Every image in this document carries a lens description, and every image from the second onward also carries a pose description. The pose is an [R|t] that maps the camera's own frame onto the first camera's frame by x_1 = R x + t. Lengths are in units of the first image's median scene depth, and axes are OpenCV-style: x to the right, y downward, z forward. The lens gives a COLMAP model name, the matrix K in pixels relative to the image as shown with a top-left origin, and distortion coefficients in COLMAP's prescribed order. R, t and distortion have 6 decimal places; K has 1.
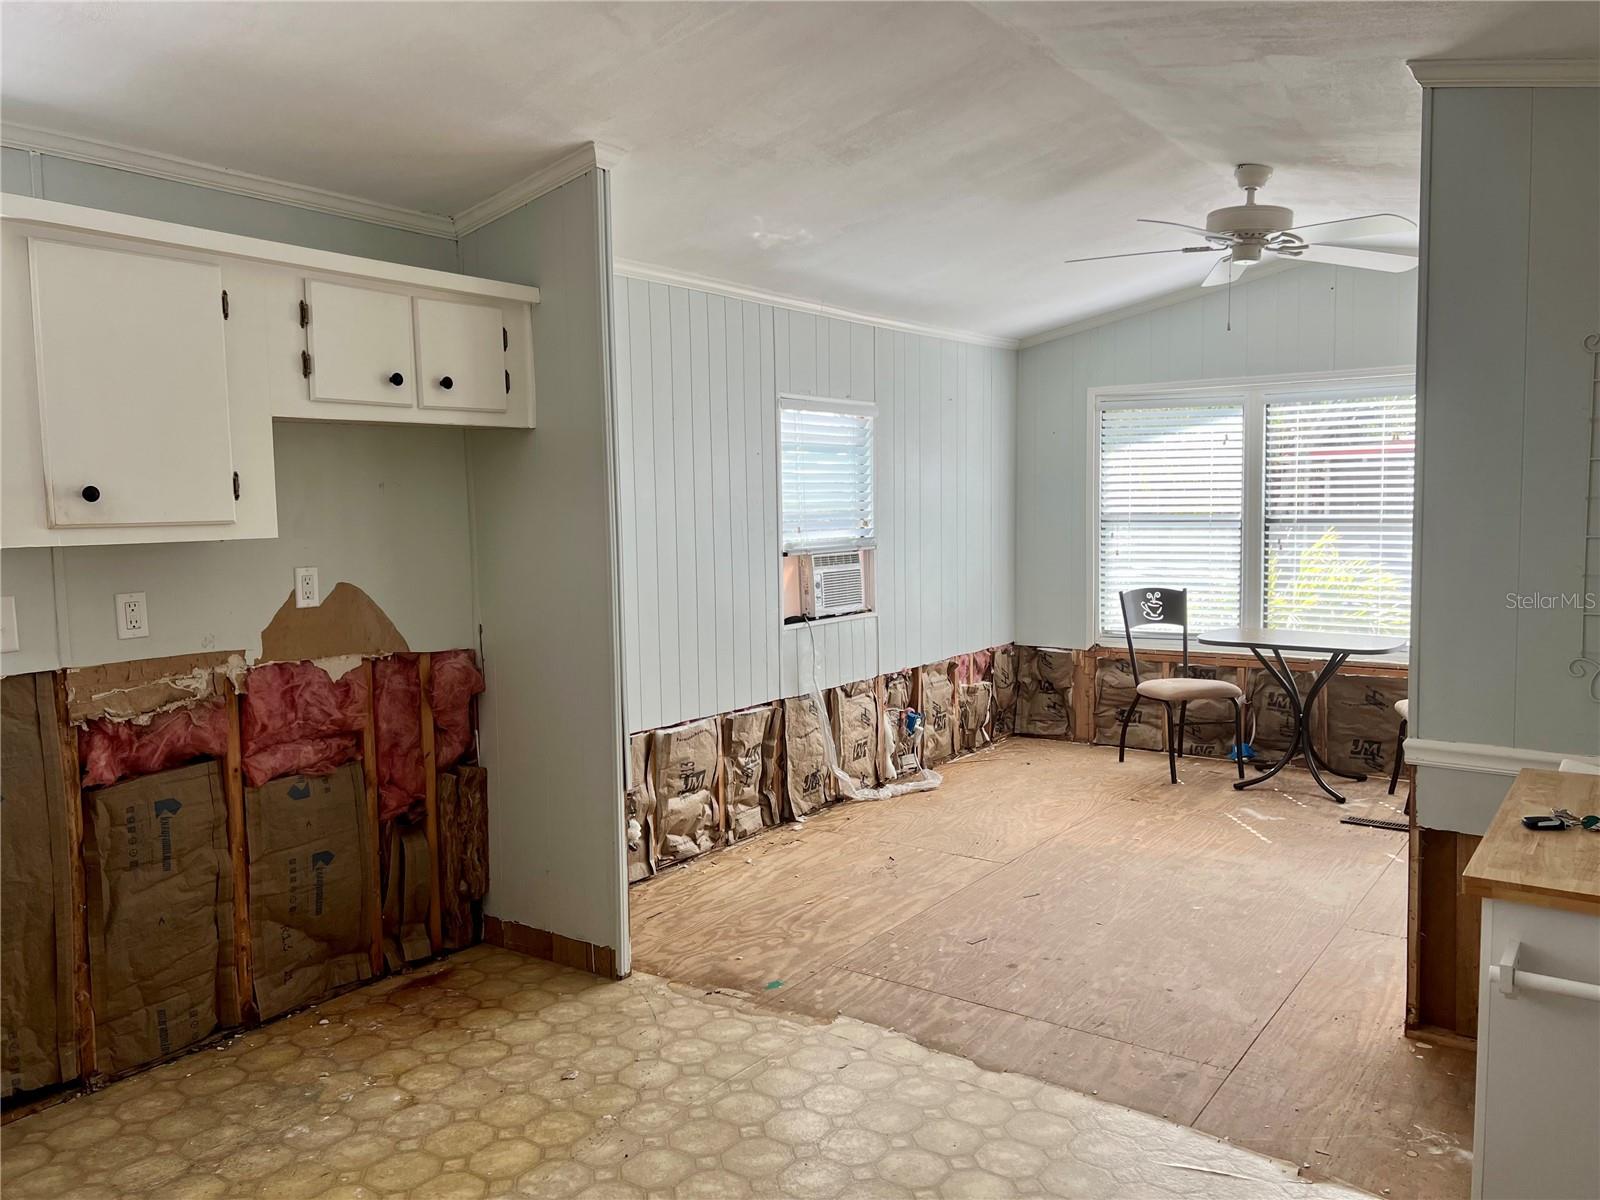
lens RADIAL K [[1207.4, 0, 801.6], [0, 1207.4, 588.3], [0, 0, 1]] dist [0.082774, -0.092120]
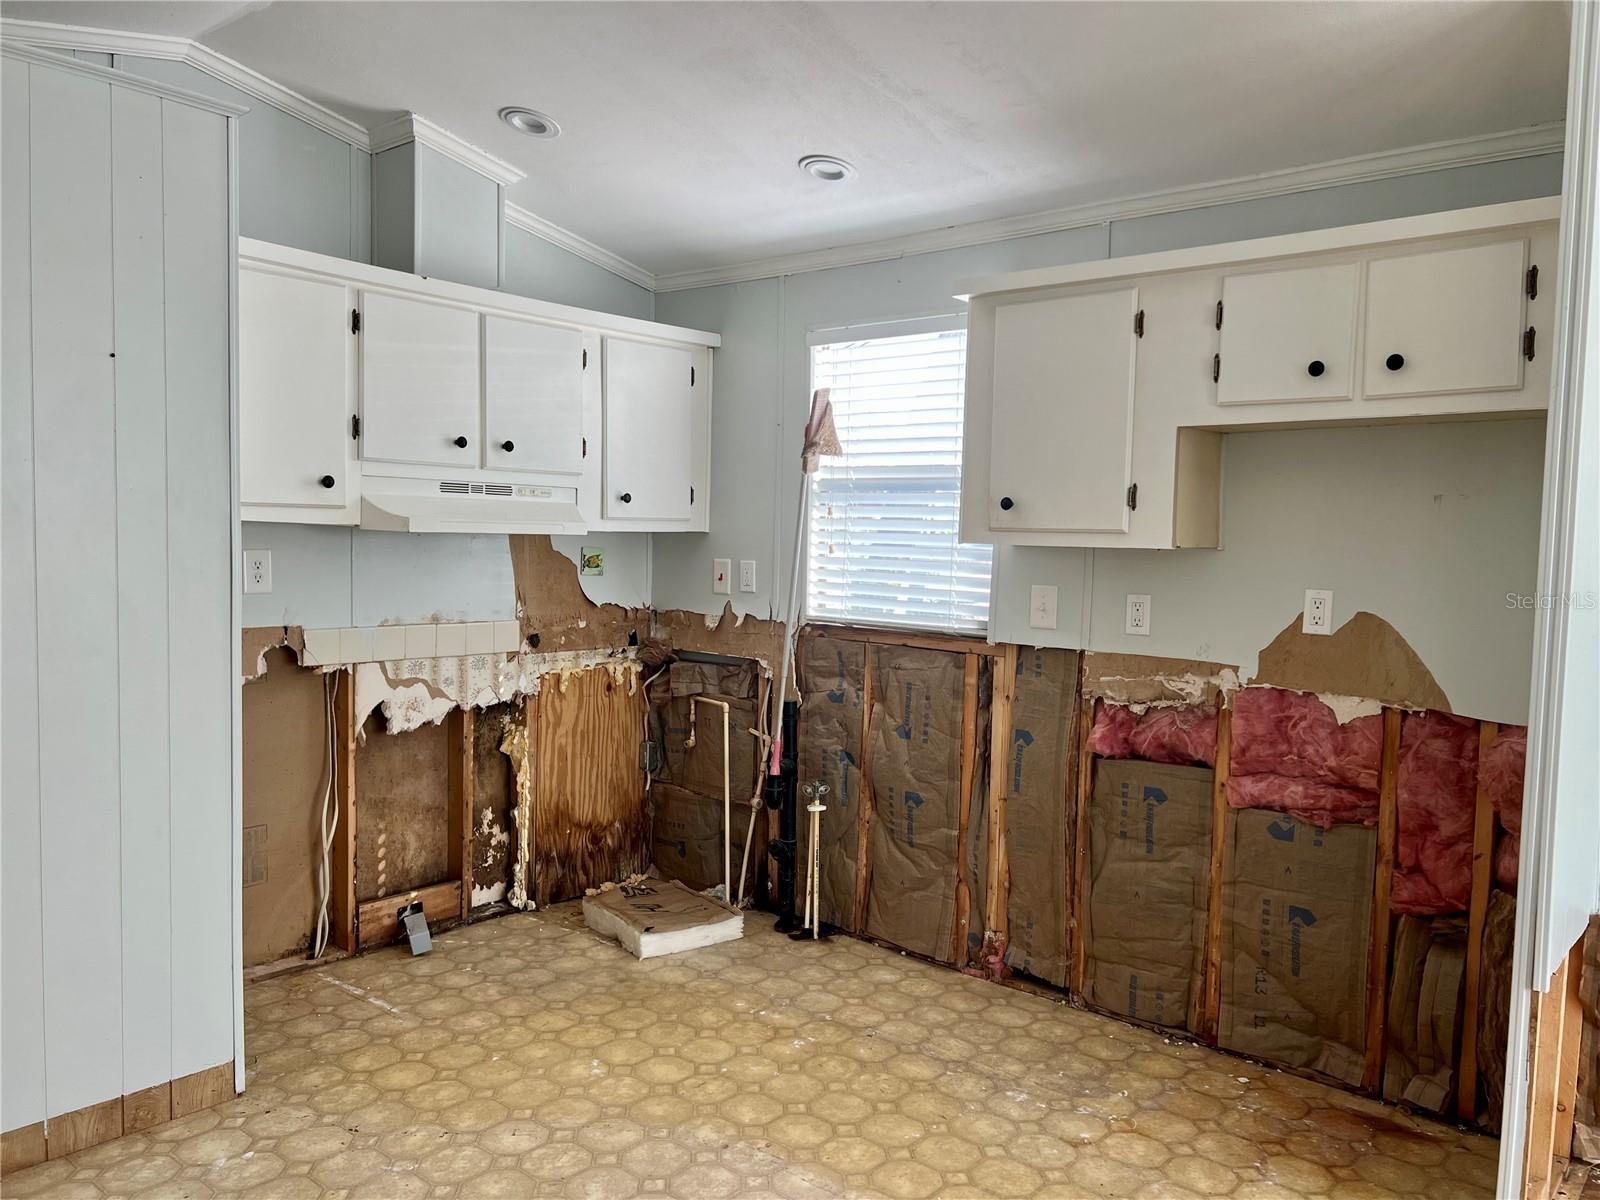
lens RADIAL K [[1195.6, 0, 803.4], [0, 1195.6, 603.3], [0, 0, 1]] dist [0.073290, -0.080990]
pose [[-0.087743, 0.076269, -0.993219, 0.550367], [-0.094509, 0.991930, 0.084519, -0.050035], [0.991650, 0.101284, -0.079827, 0.756674]]
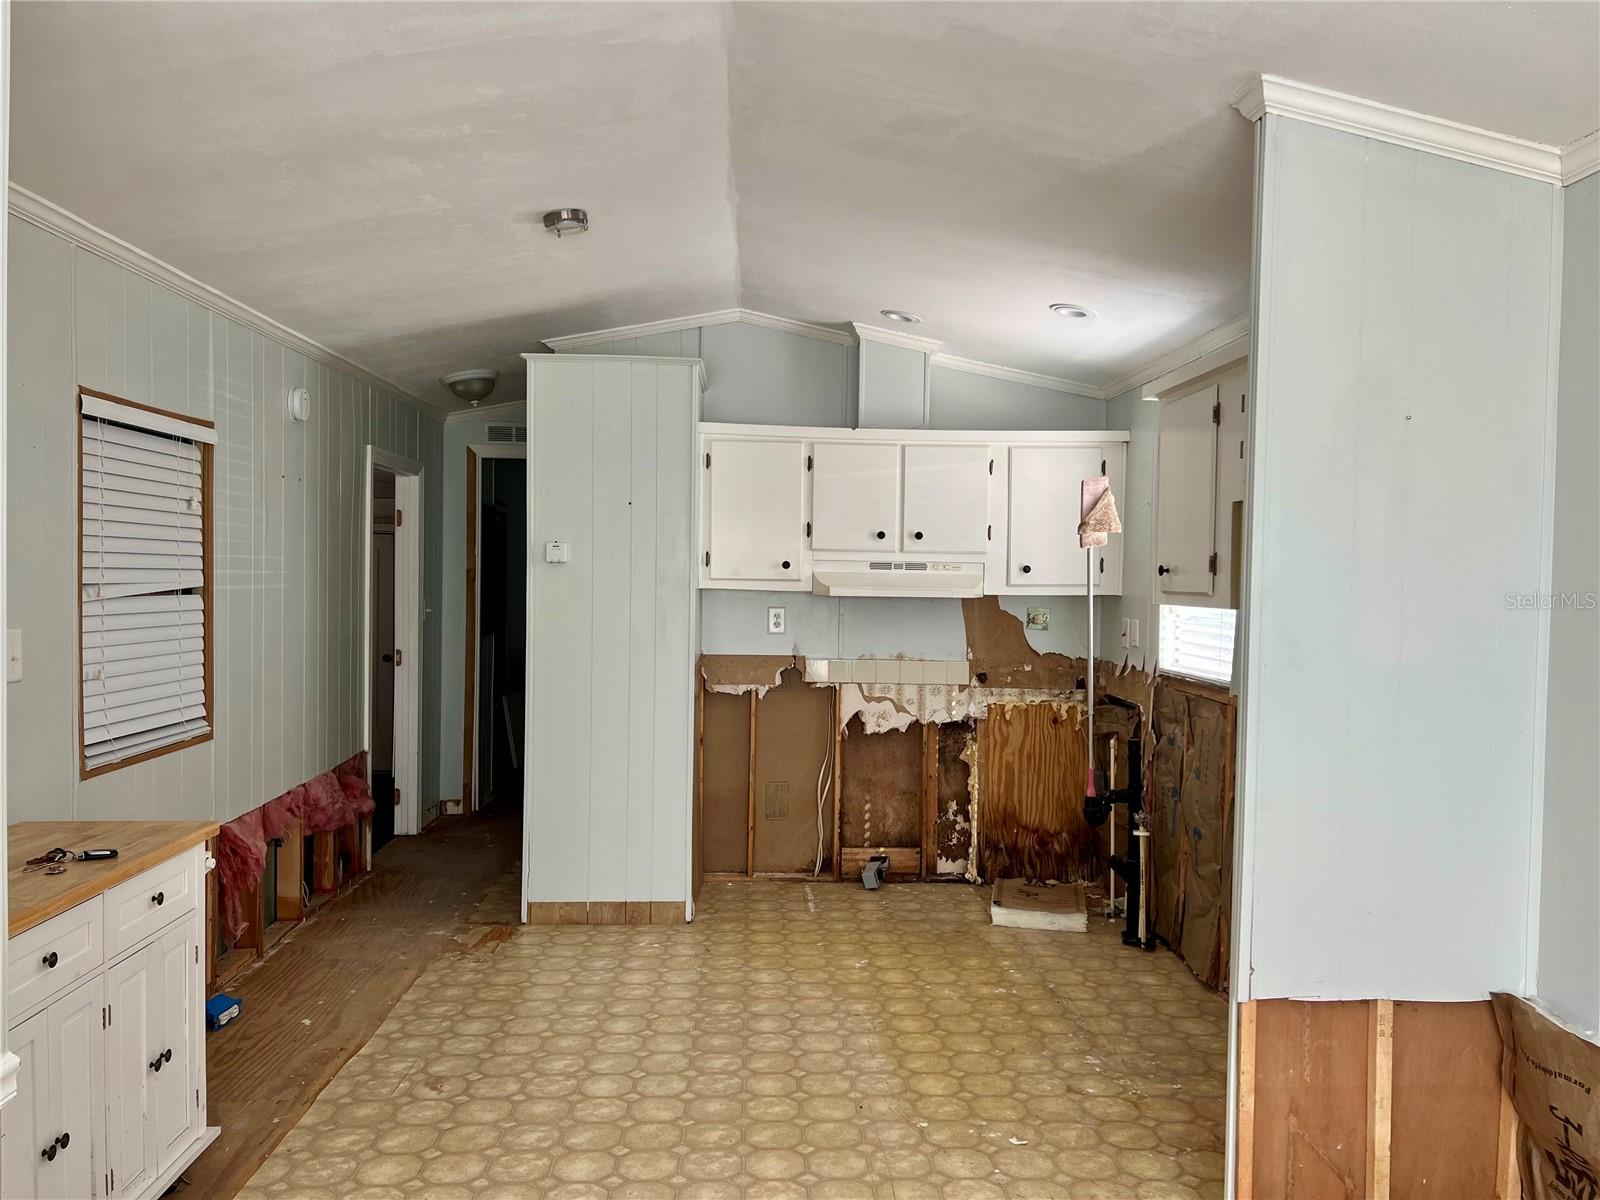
lens RADIAL K [[1176.6, 0, 808.8], [0, 1176.6, 601.0], [0, 0, 1]] dist [0.170128, -0.373444]
pose [[-0.782407, 0.017849, -0.622511, 0.536582], [-0.048850, 0.994750, 0.089919, -0.125369], [0.620848, 0.100763, -0.777428, 1.550705]]
